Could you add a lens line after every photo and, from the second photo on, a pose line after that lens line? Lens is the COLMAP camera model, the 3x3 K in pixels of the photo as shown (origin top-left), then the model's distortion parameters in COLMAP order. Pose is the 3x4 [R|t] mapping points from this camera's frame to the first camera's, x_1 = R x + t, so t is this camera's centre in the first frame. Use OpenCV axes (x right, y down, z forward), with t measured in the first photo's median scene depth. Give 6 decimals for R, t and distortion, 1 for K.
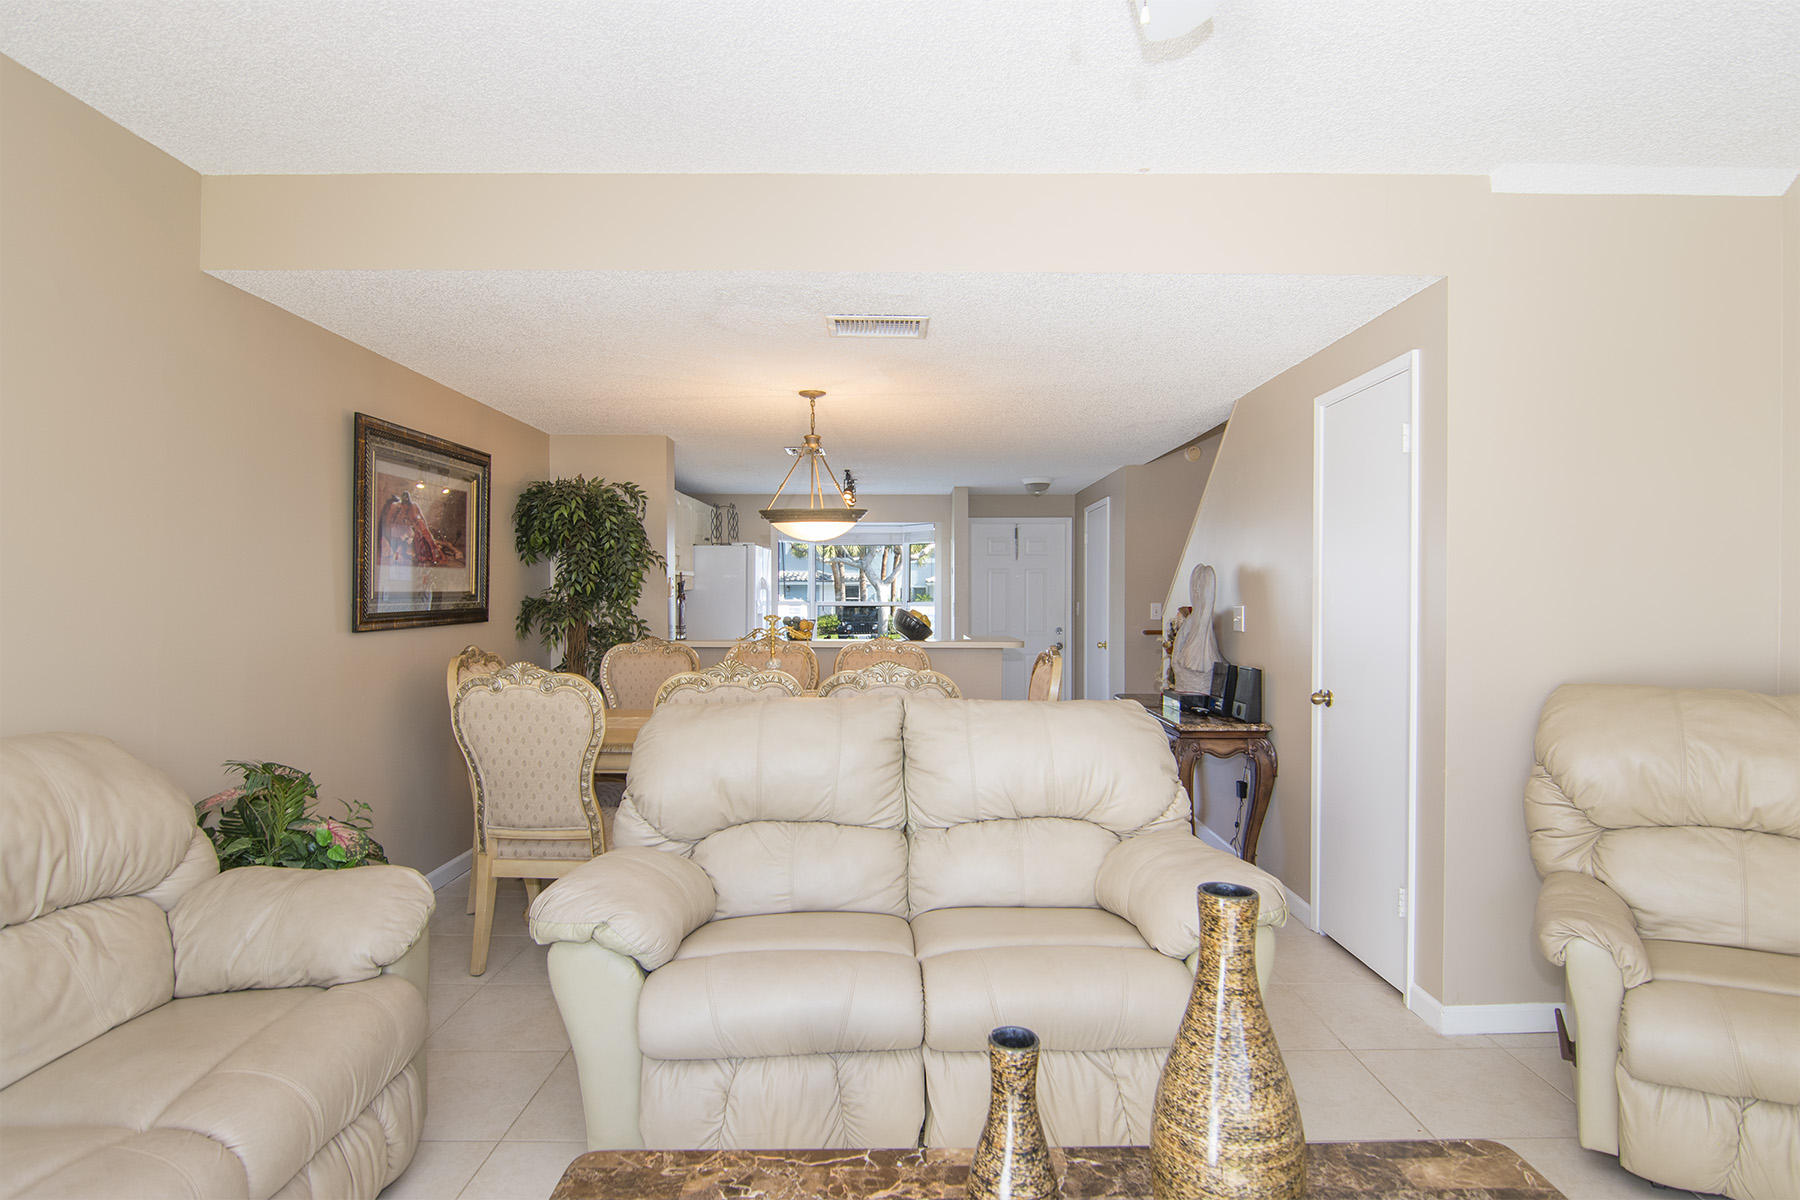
lens RADIAL K [[937.3, 0, 908.2], [0, 937.3, 603.8], [0, 0, 1]] dist [-0.010778, -0.007804]
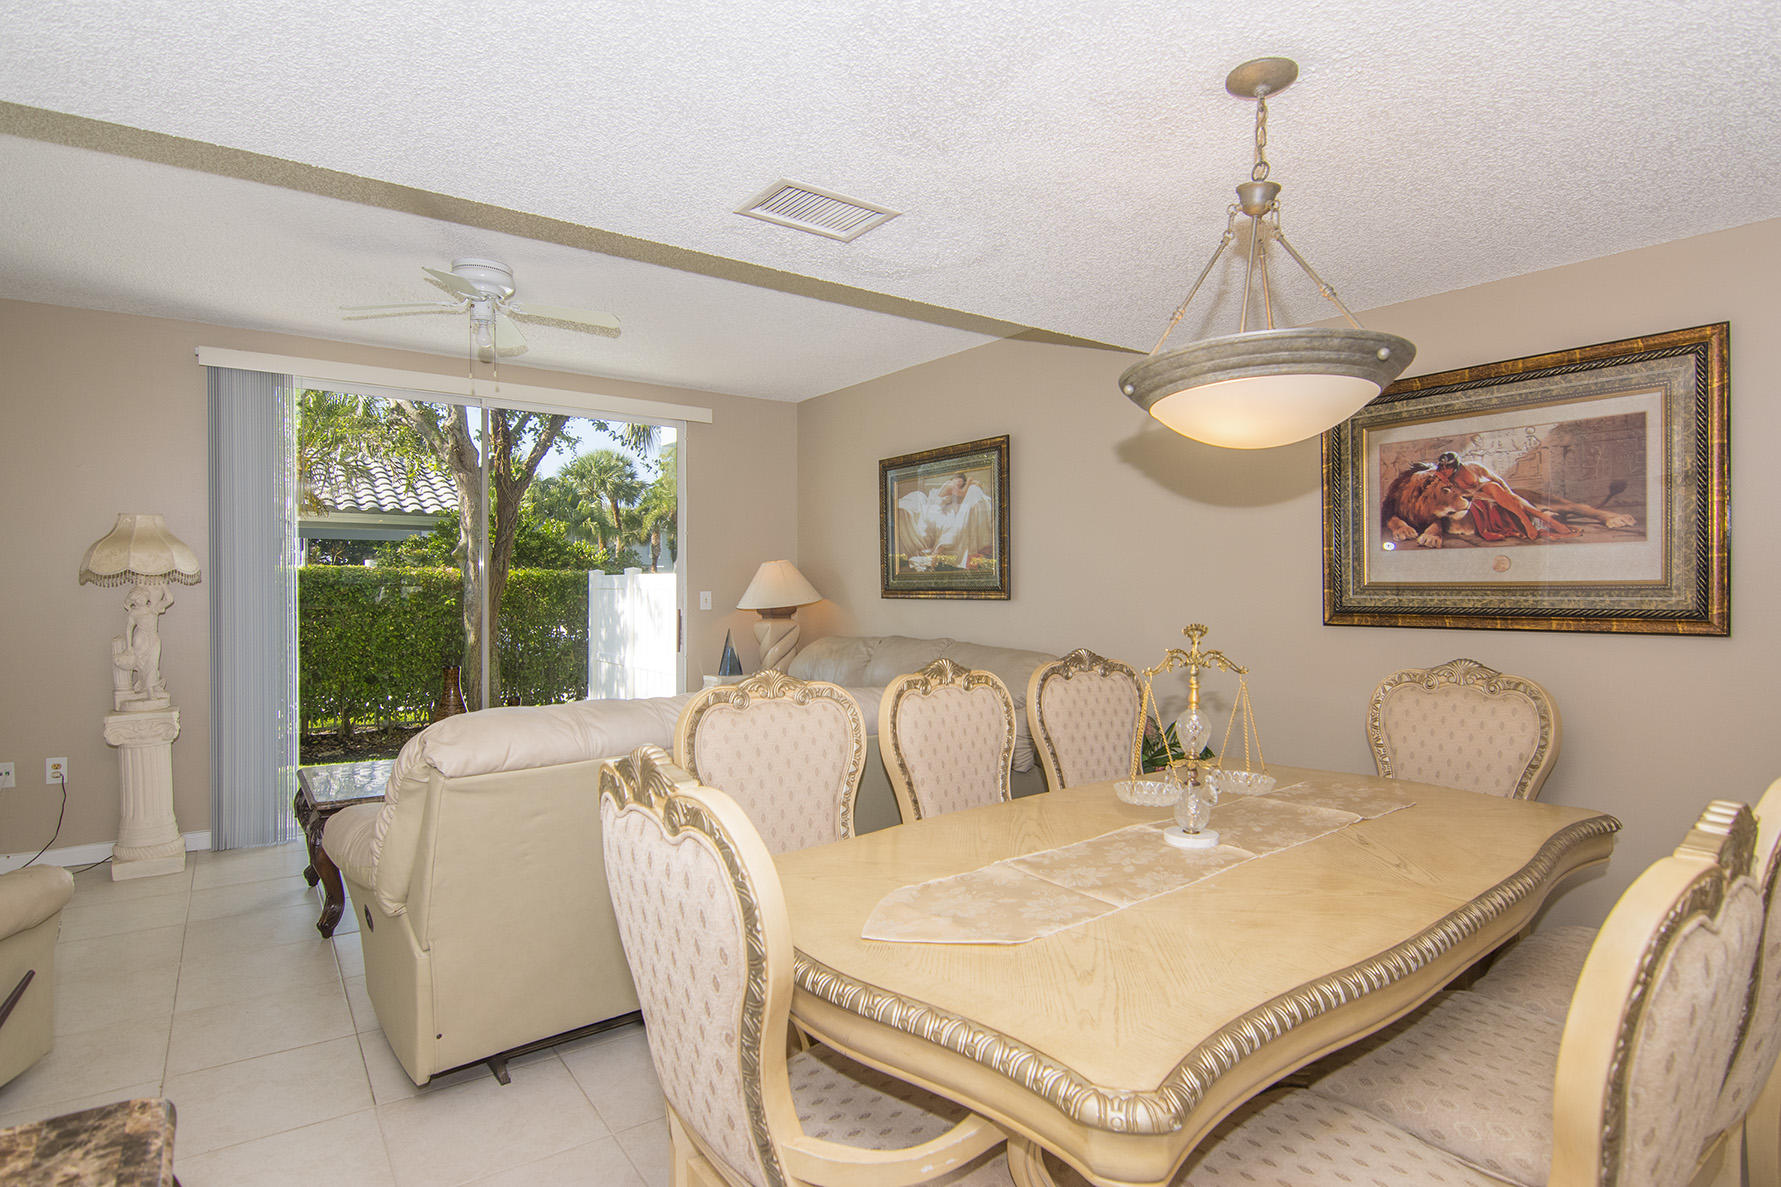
lens RADIAL K [[927.4, 0, 898.6], [0, 927.4, 597.3], [0, 0, 1]] dist [-0.010778, -0.007804]
pose [[-0.811298, 0.002466, -0.584628, 0.271976], [-0.009998, 0.999786, 0.018092, -0.009172], [0.584548, 0.020524, -0.811100, 1.314757]]
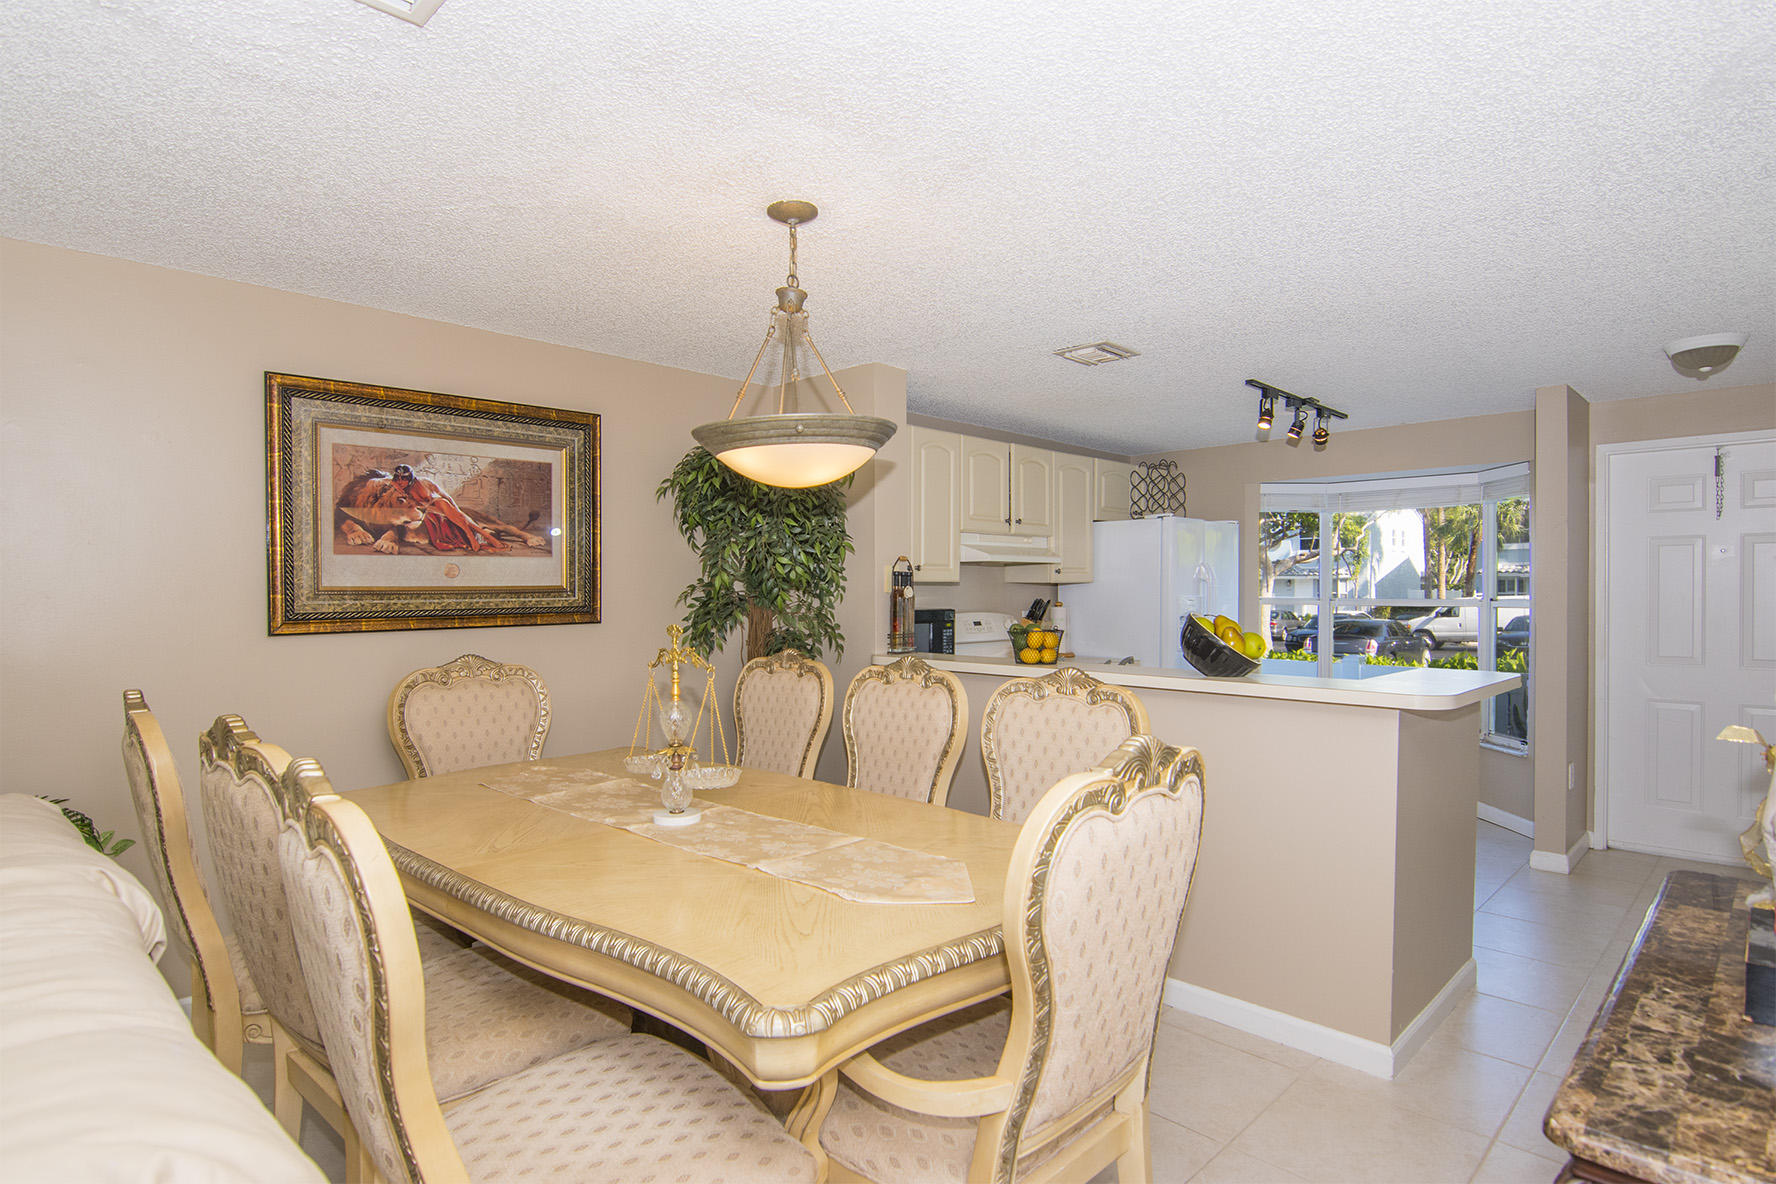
lens RADIAL K [[924.8, 0, 896.1], [0, 924.8, 595.8], [0, 0, 1]] dist [-0.010778, -0.007804]
pose [[0.704079, 0.000697, -0.710121, 0.337675], [-0.002949, 0.999994, -0.001942, -0.004258], [0.710116, 0.003461, 0.704077, 0.712713]]
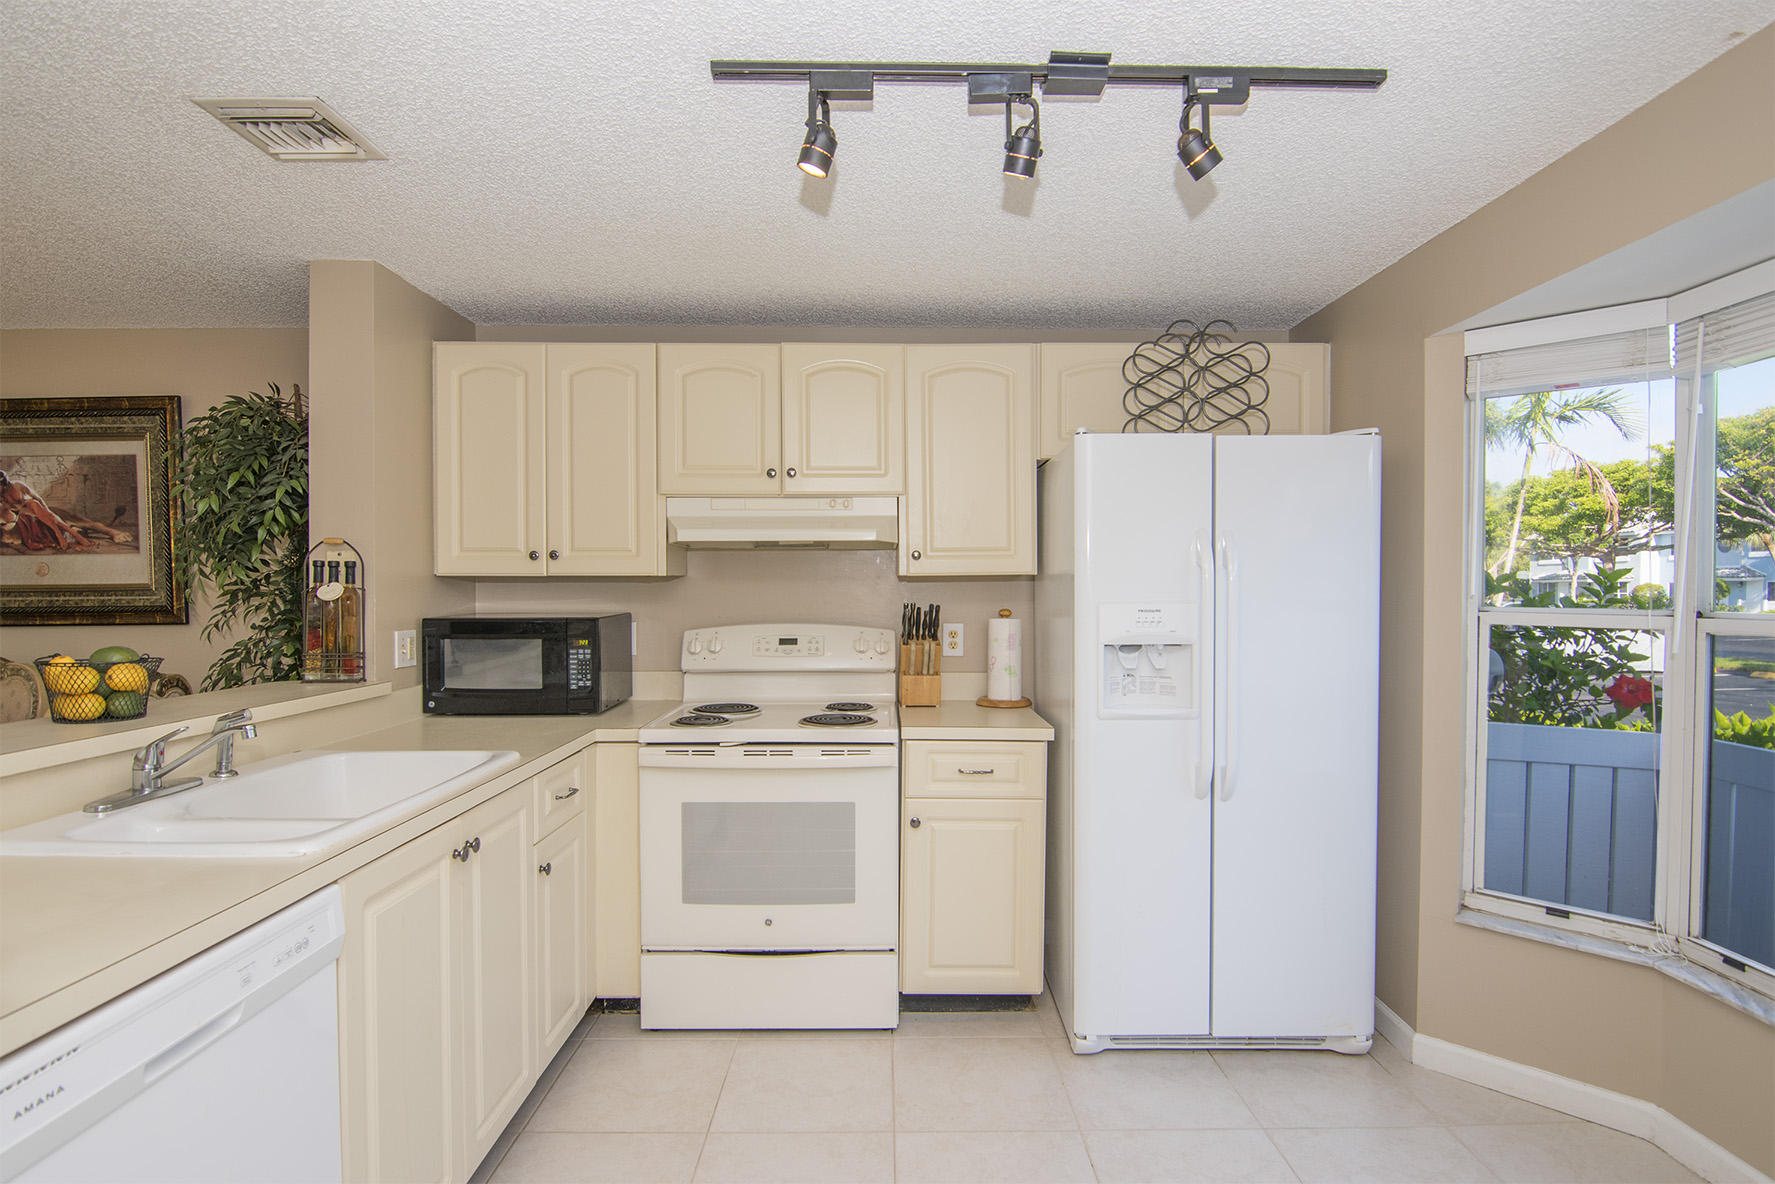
lens RADIAL K [[886.8, 0, 895.1], [0, 886.8, 604.4], [0, 0, 1]] dist [0.001416, -0.013618]
pose [[0.004104, 0.018028, -0.999829, 0.282893], [-0.007924, 0.999807, 0.017995, -0.015607], [0.999960, 0.007849, 0.004246, 1.784794]]
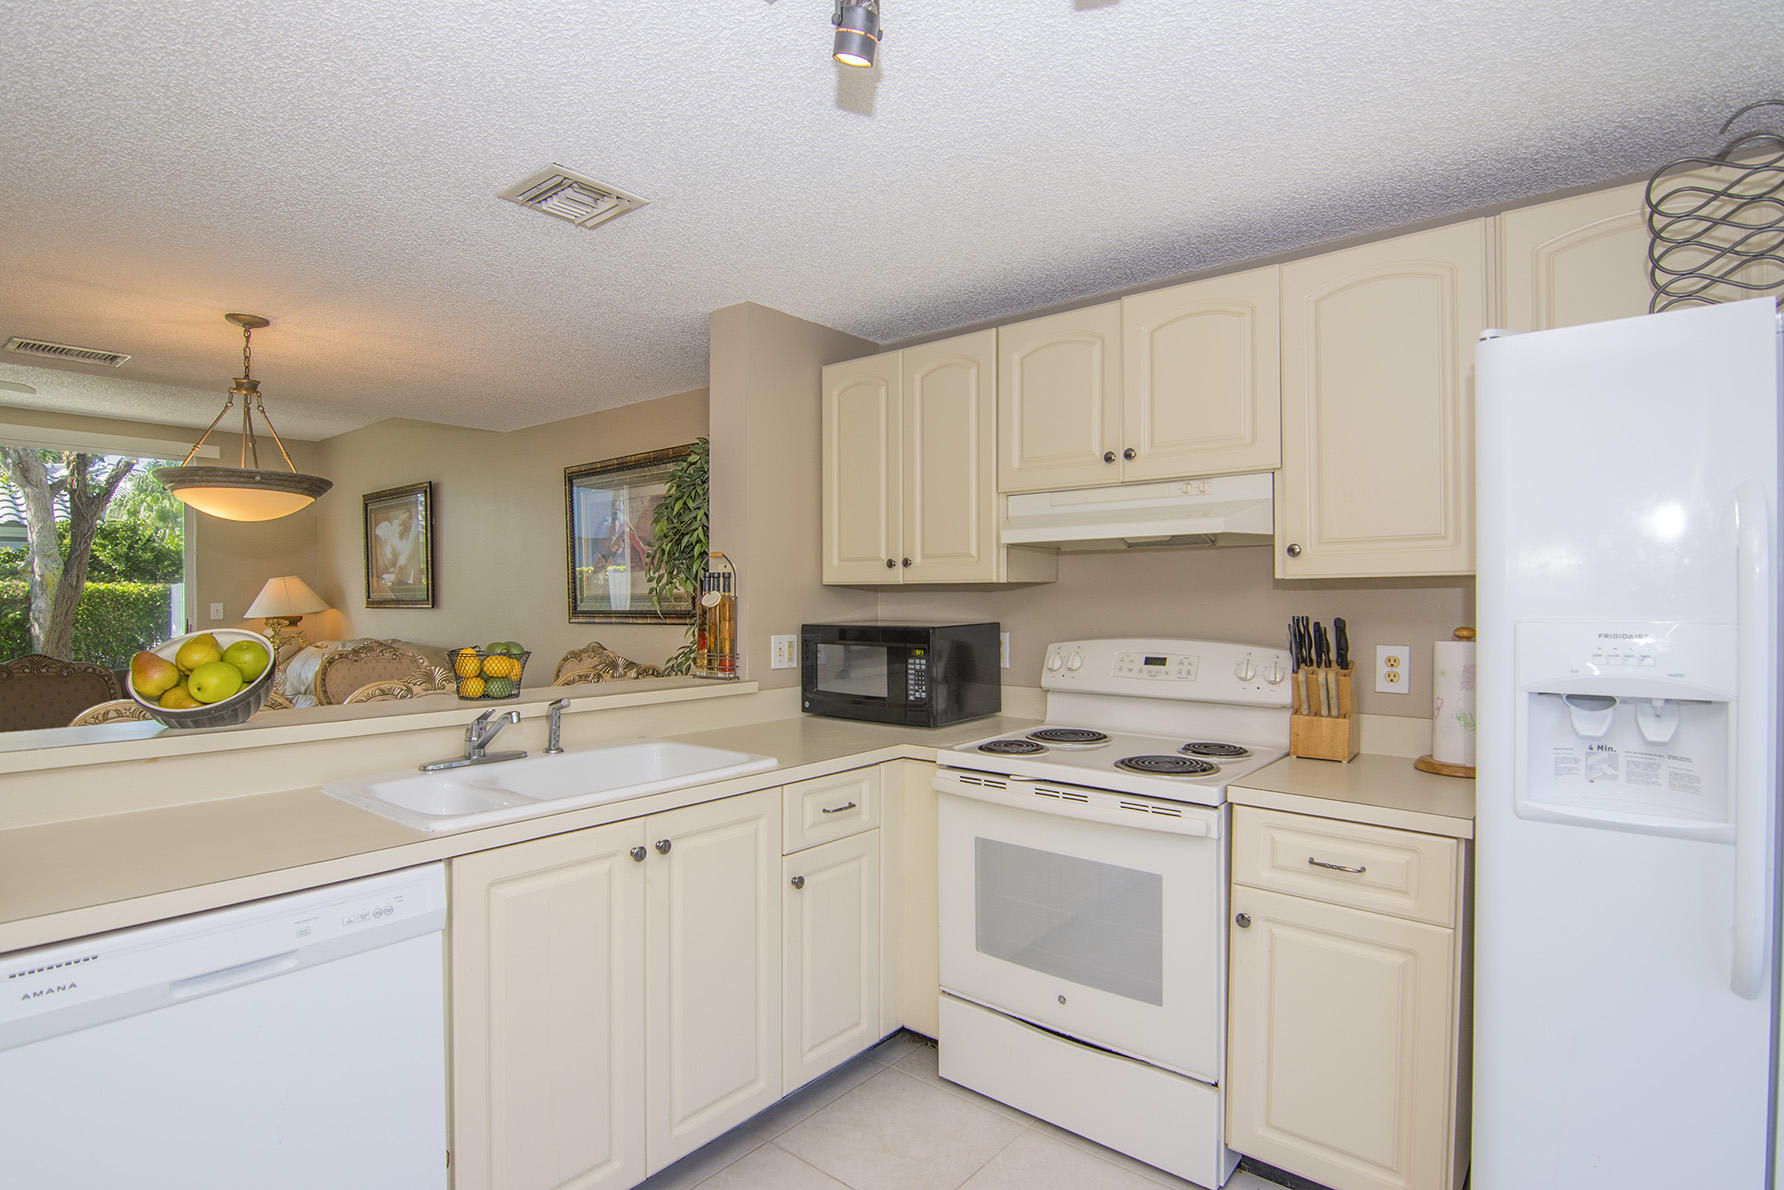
lens RADIAL K [[891.3, 0, 899.6], [0, 891.3, 607.4], [0, 0, 1]] dist [0.001416, -0.013618]
pose [[-0.637619, 0.010109, -0.770285, 0.115096], [-0.005416, 0.999830, 0.017605, -0.017091], [0.770333, 0.015398, -0.637456, 1.960199]]
